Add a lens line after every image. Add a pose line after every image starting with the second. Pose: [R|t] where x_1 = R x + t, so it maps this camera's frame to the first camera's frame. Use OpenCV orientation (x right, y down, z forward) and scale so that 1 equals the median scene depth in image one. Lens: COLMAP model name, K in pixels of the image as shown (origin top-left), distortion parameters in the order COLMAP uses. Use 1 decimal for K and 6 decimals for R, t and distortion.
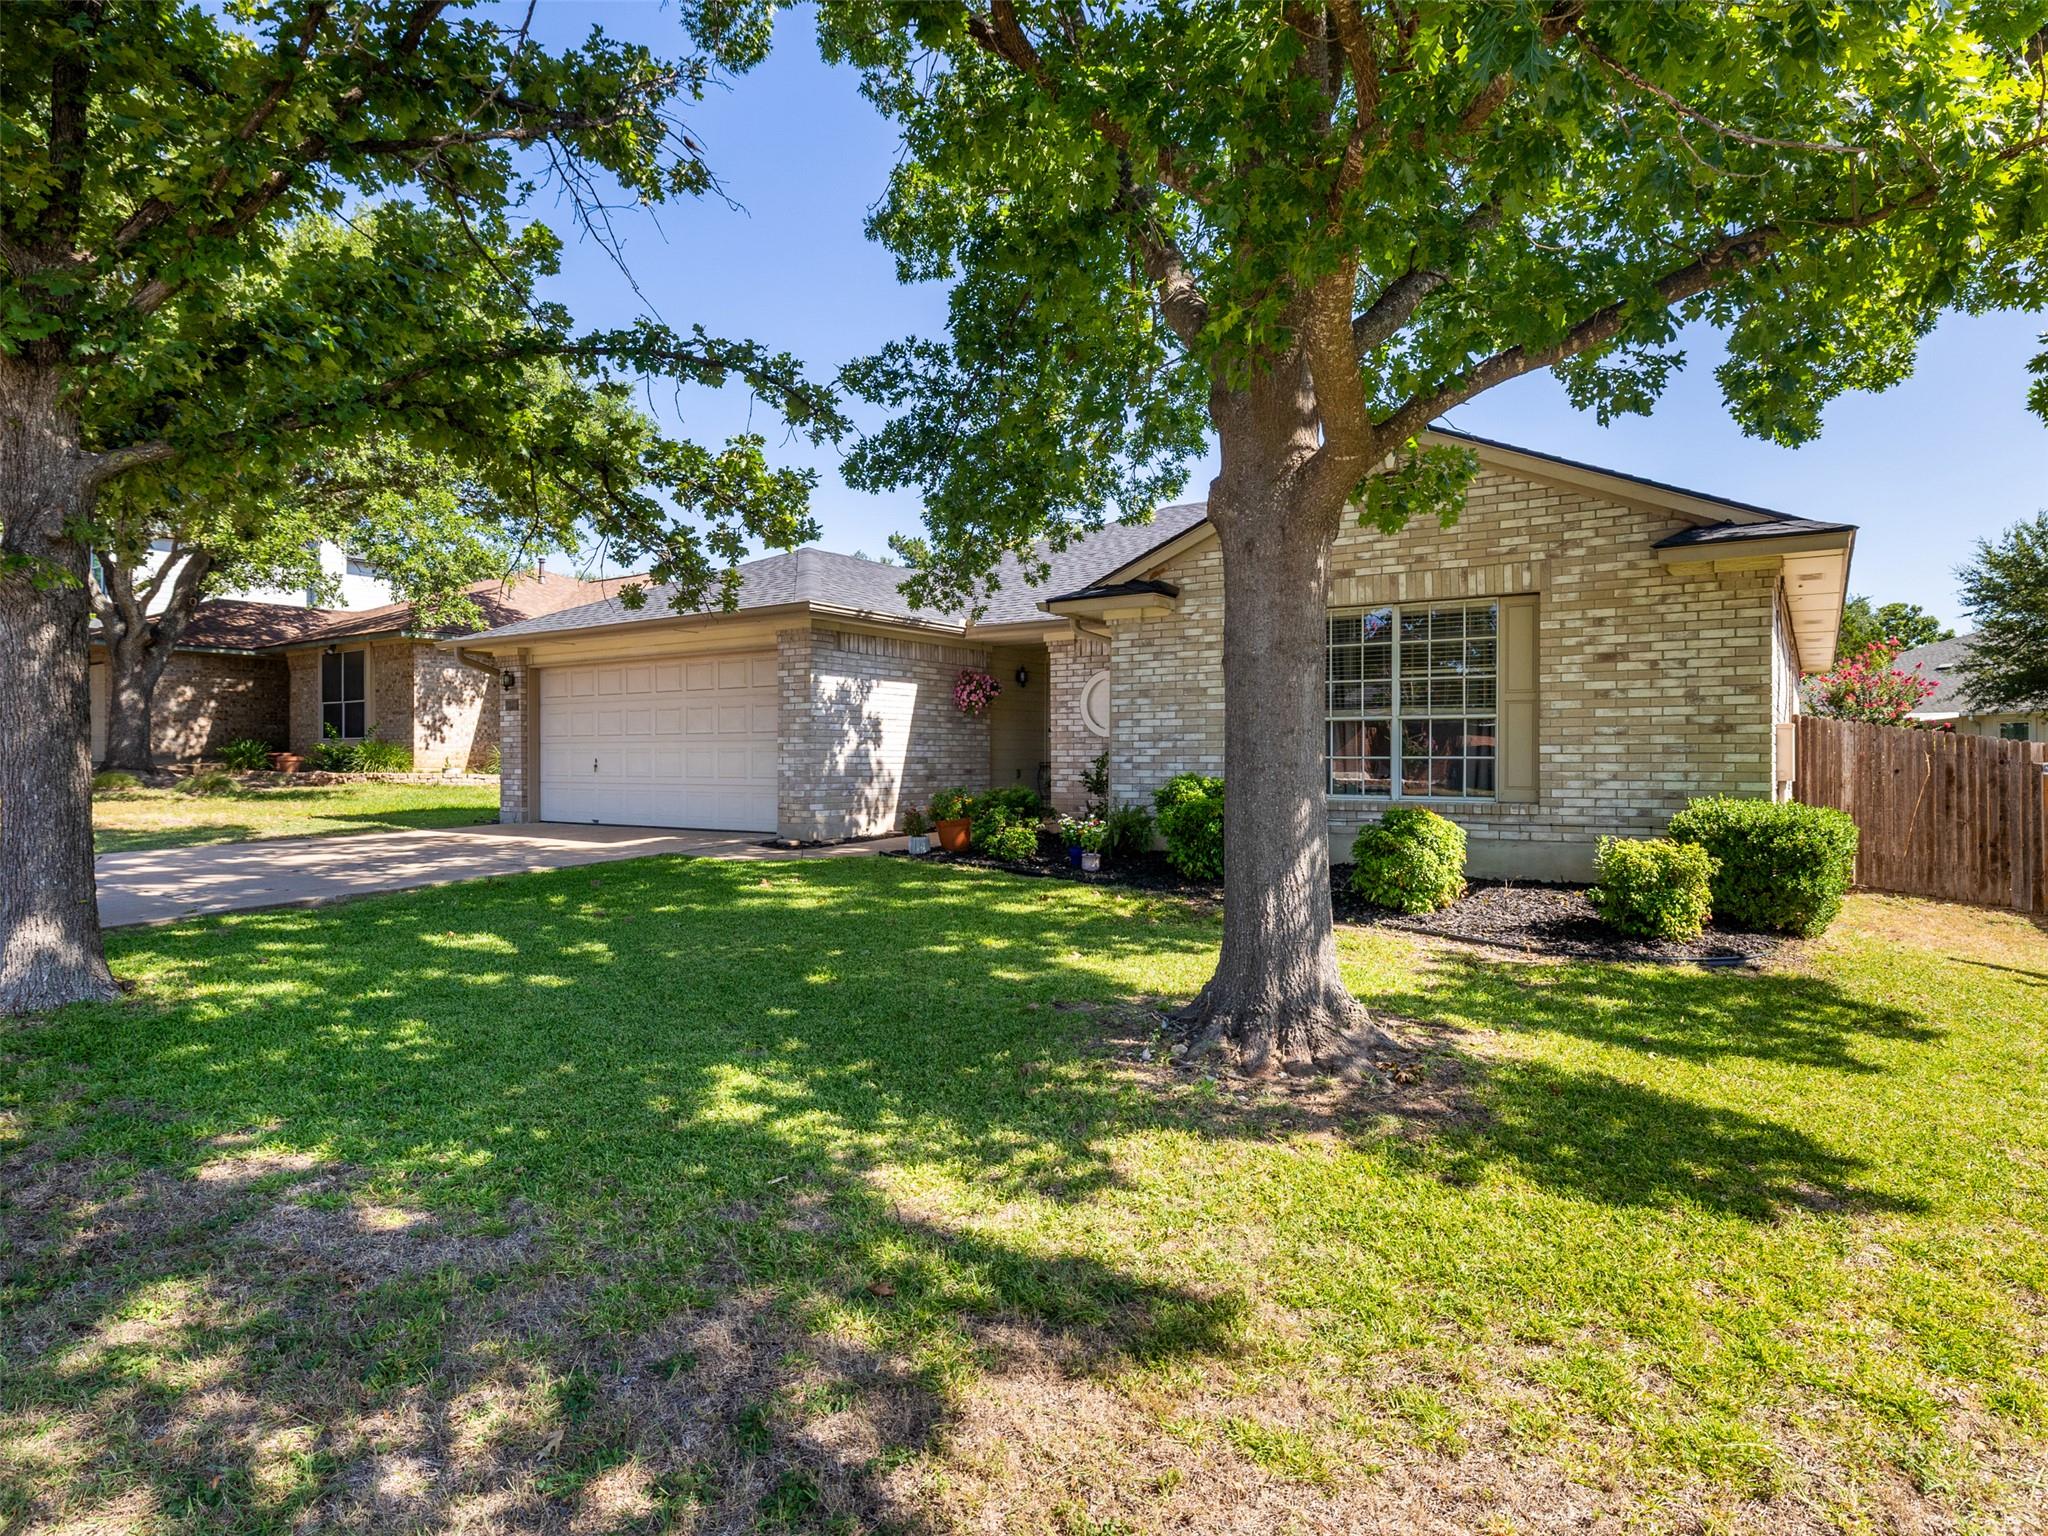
lens RADIAL K [[1150.6, 0, 1016.4], [0, 1150.6, 777.1], [0, 0, 1]] dist [-0.003466, -0.001117]
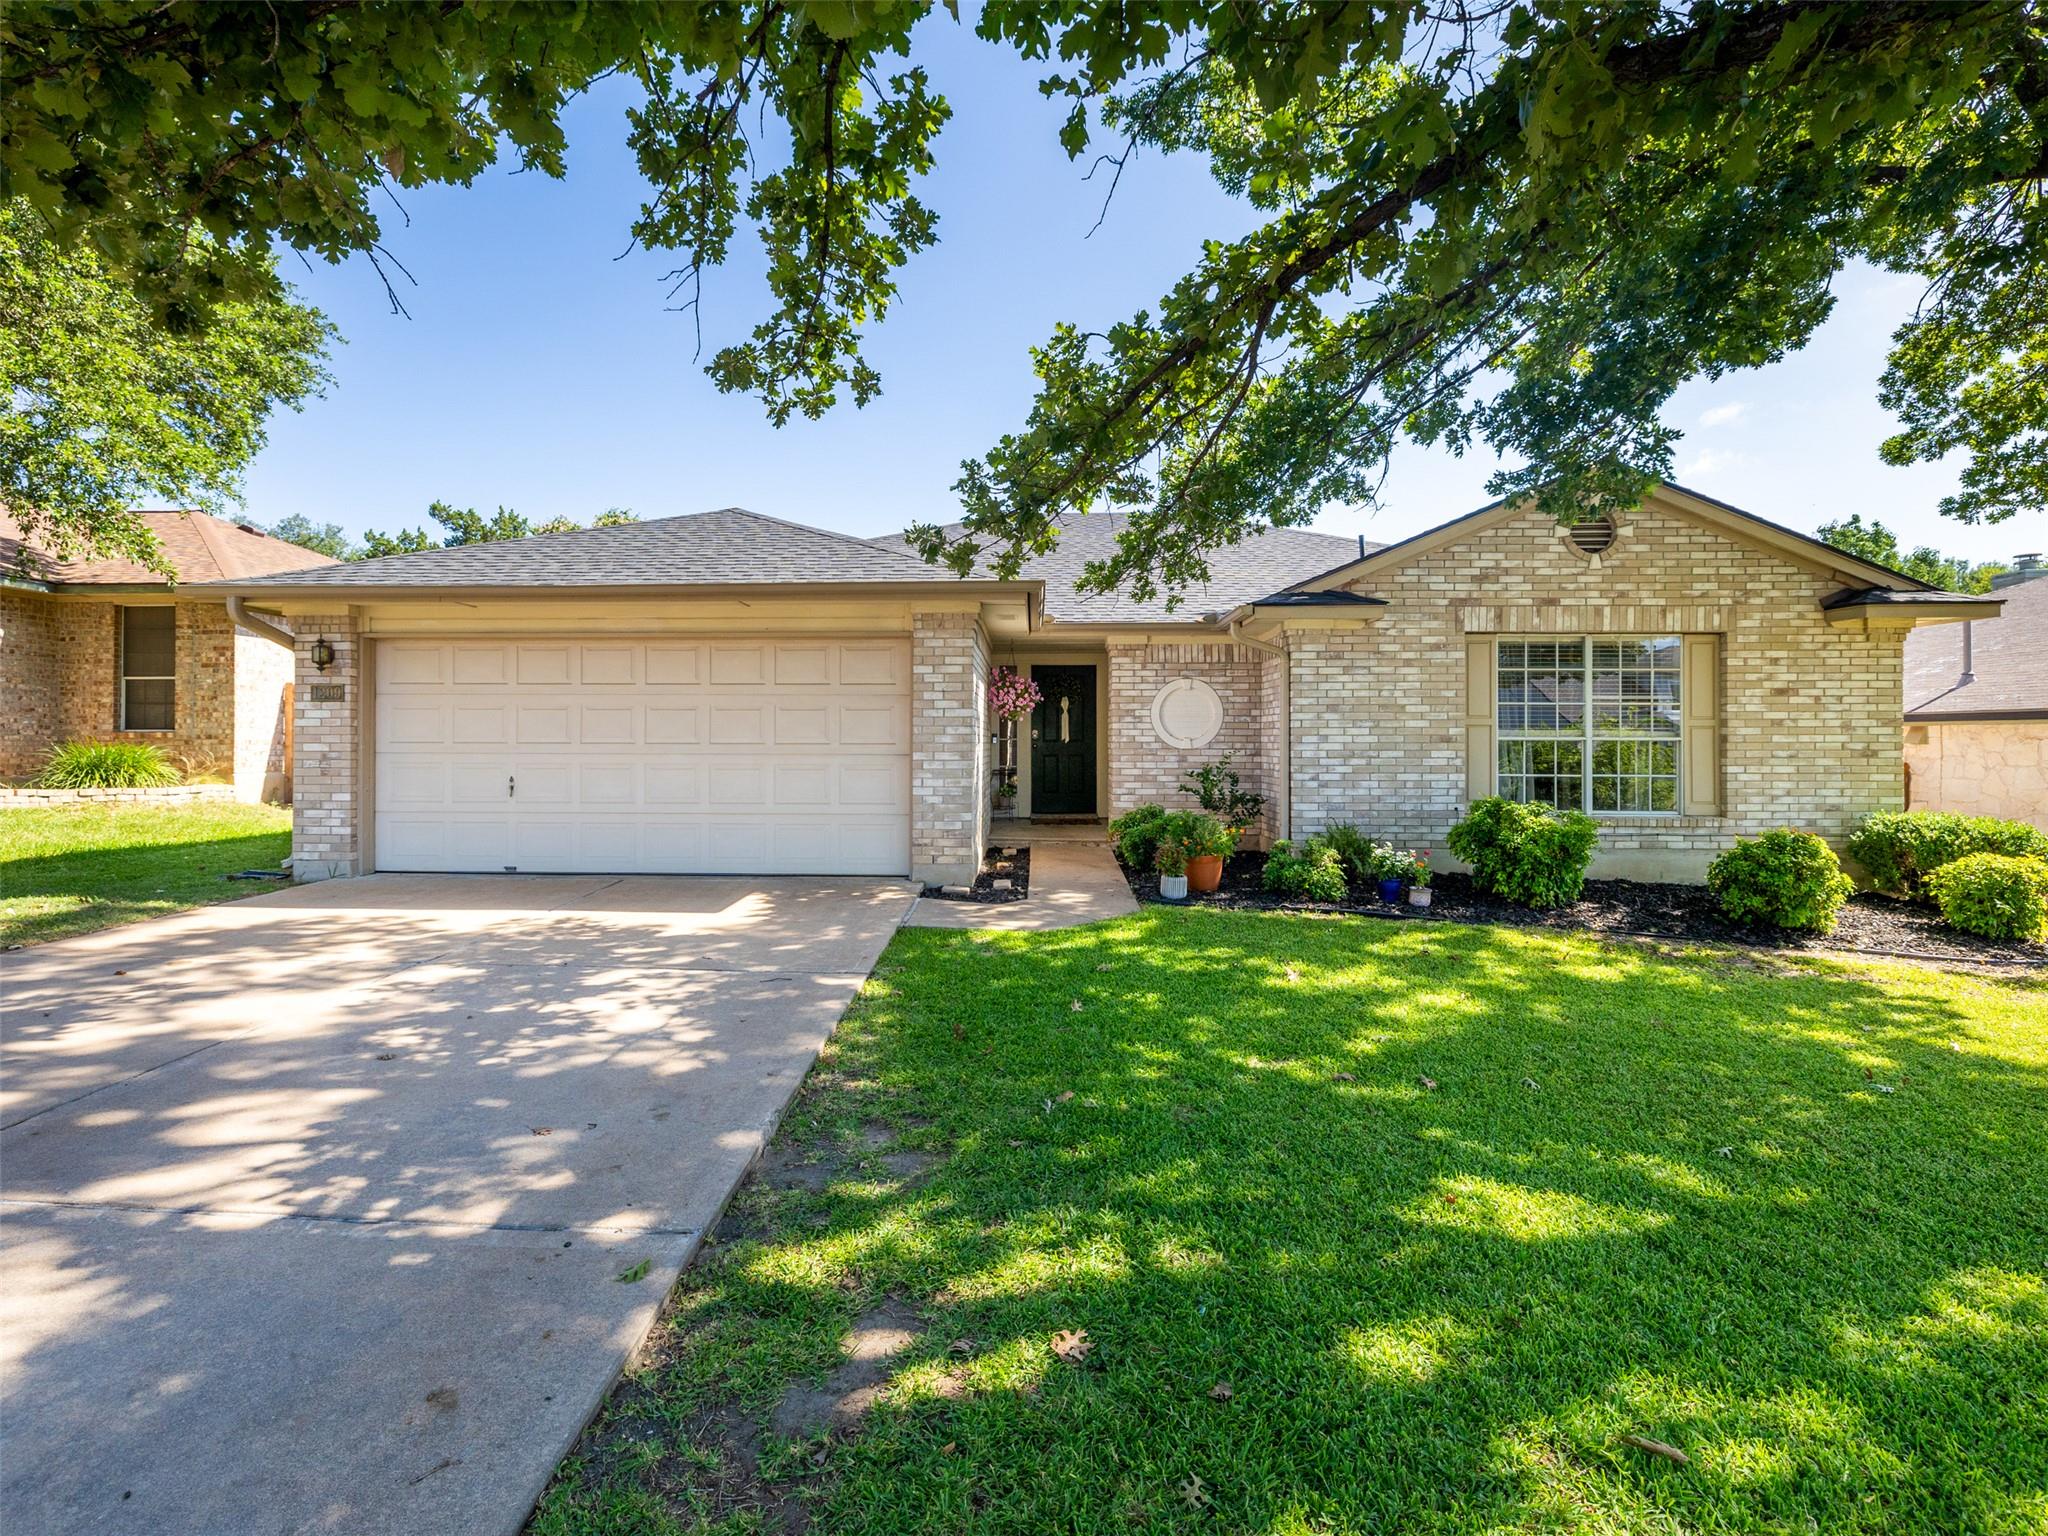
lens RADIAL K [[980.6, 0, 1027.1], [0, 980.6, 747.8], [0, 0, 1]] dist [0.000001, 0.000102]
pose [[0.845544, 0.000118, 0.533906, -0.655666], [0.006383, 0.999926, -0.010330, -0.039769], [-0.533868, 0.012142, 0.845481, 0.541583]]
